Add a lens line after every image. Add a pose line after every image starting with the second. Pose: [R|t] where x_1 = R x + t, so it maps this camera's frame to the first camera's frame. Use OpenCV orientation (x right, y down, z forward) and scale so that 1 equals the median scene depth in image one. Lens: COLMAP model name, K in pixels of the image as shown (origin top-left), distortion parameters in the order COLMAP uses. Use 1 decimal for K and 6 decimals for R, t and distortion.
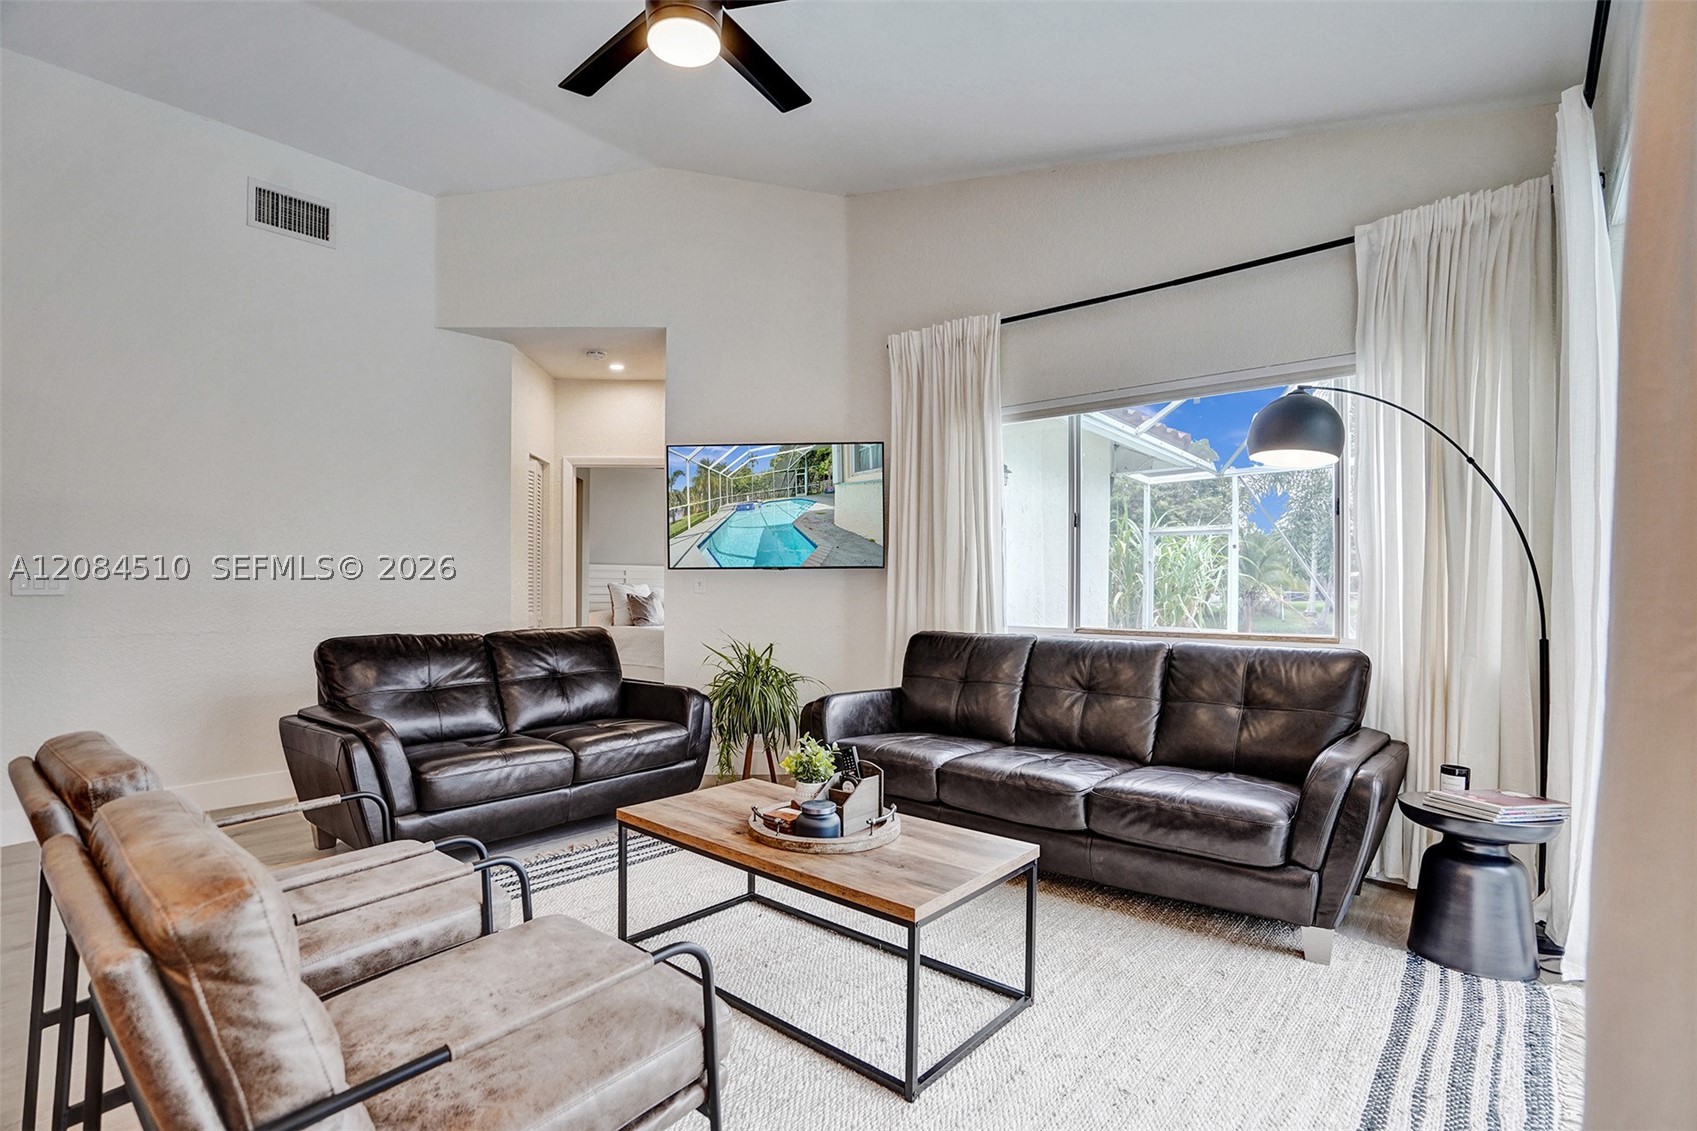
lens RADIAL K [[791.8, 0, 848.7], [0, 791.8, 581.8], [0, 0, 1]] dist [-0.068819, 0.031859]
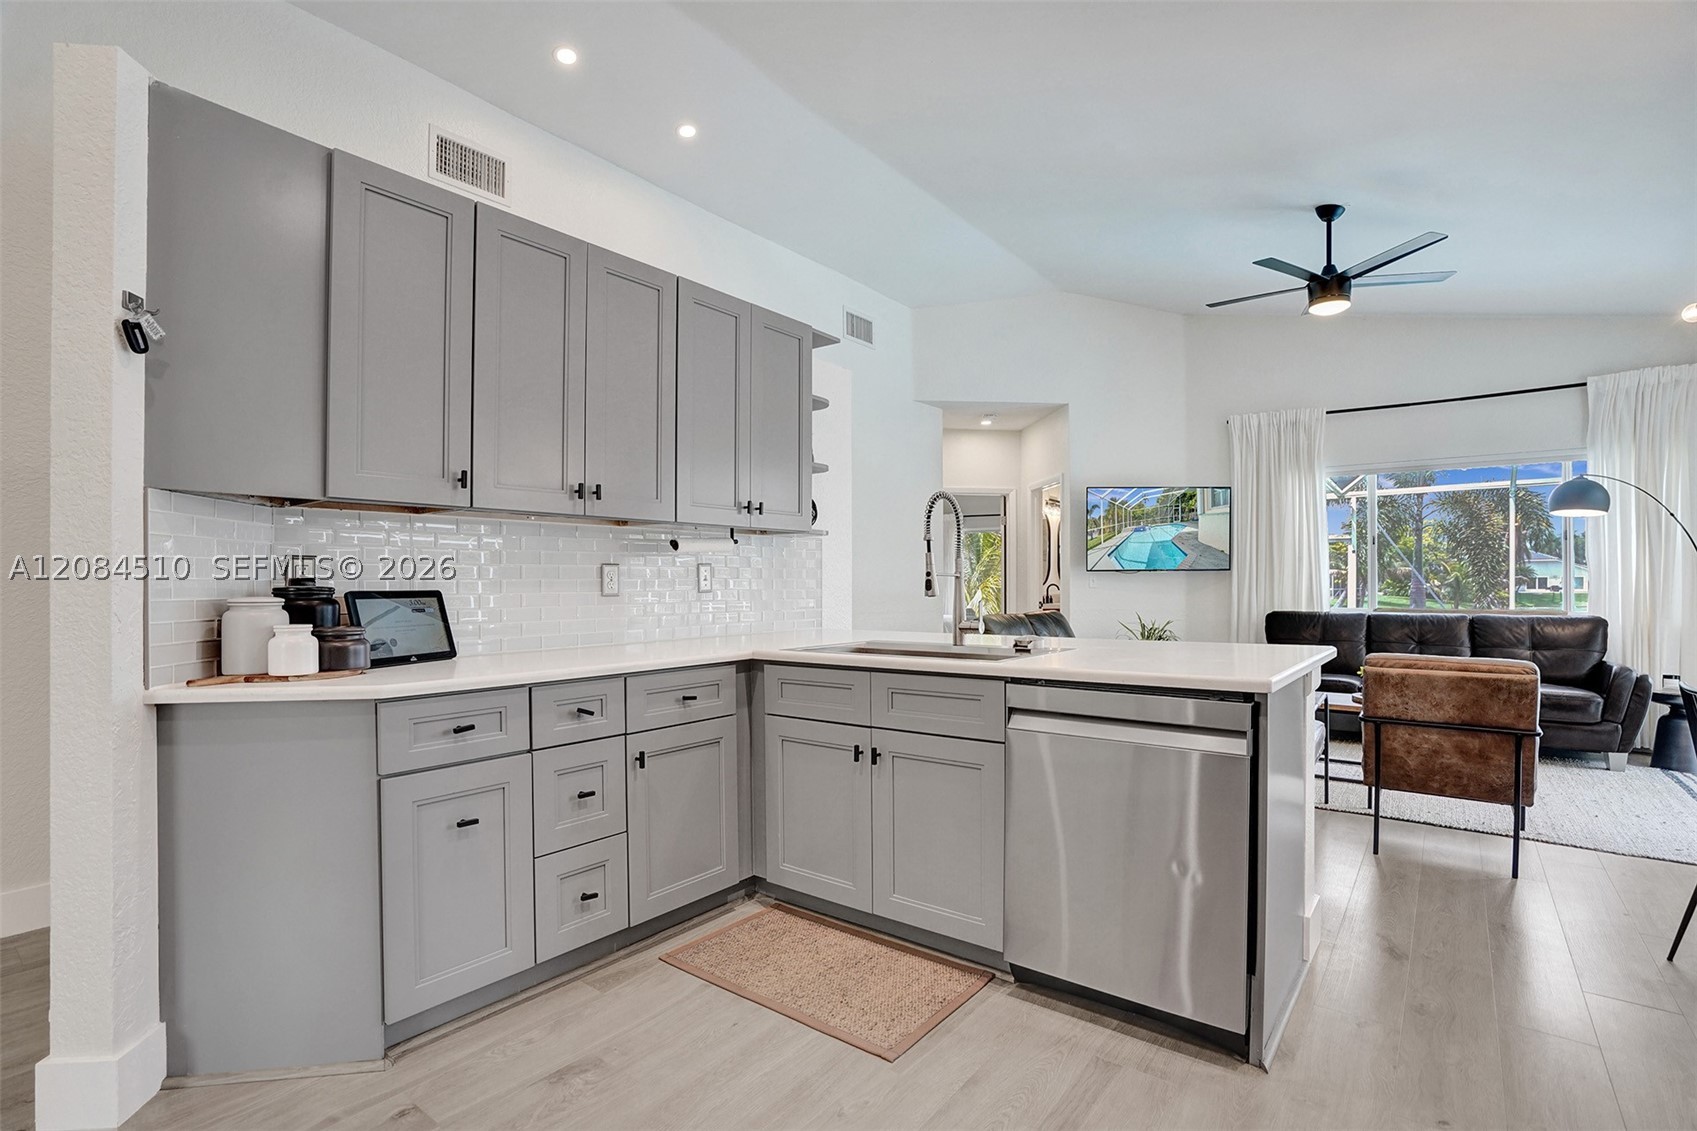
lens RADIAL K [[789.3, 0, 852.3], [0, 789.3, 570.6], [0, 0, 1]] dist [0.000964, -0.000496]
pose [[0.997458, 0.001321, 0.071244, -0.791551], [-0.000558, 0.999942, -0.010717, 0.000775], [-0.071254, 0.010650, 0.997401, -0.469142]]
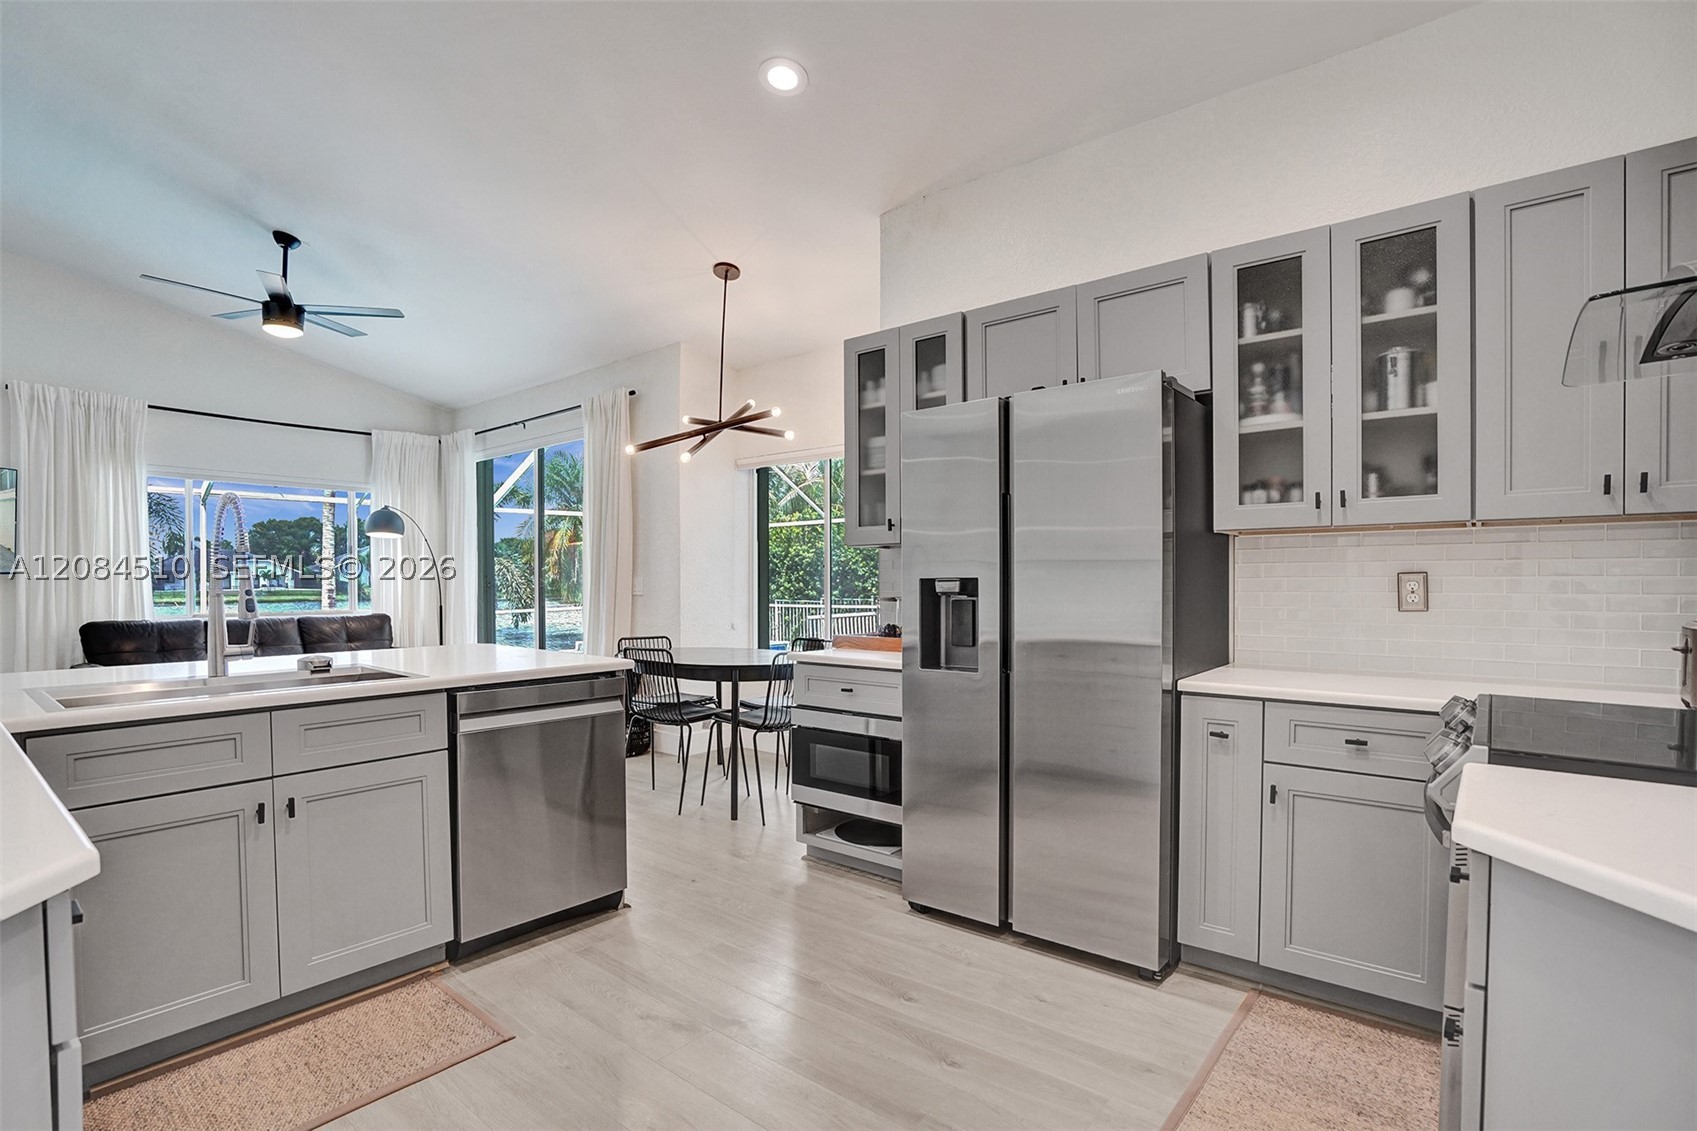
lens RADIAL K [[791.8, 0, 848.7], [0, 791.8, 581.8], [0, 0, 1]] dist [-0.068819, 0.031859]
pose [[-0.011171, 0.001095, 0.999937, -1.139034], [-0.003055, 0.999995, -0.001129, -0.007454], [-0.999933, -0.003067, -0.011168, -0.270220]]
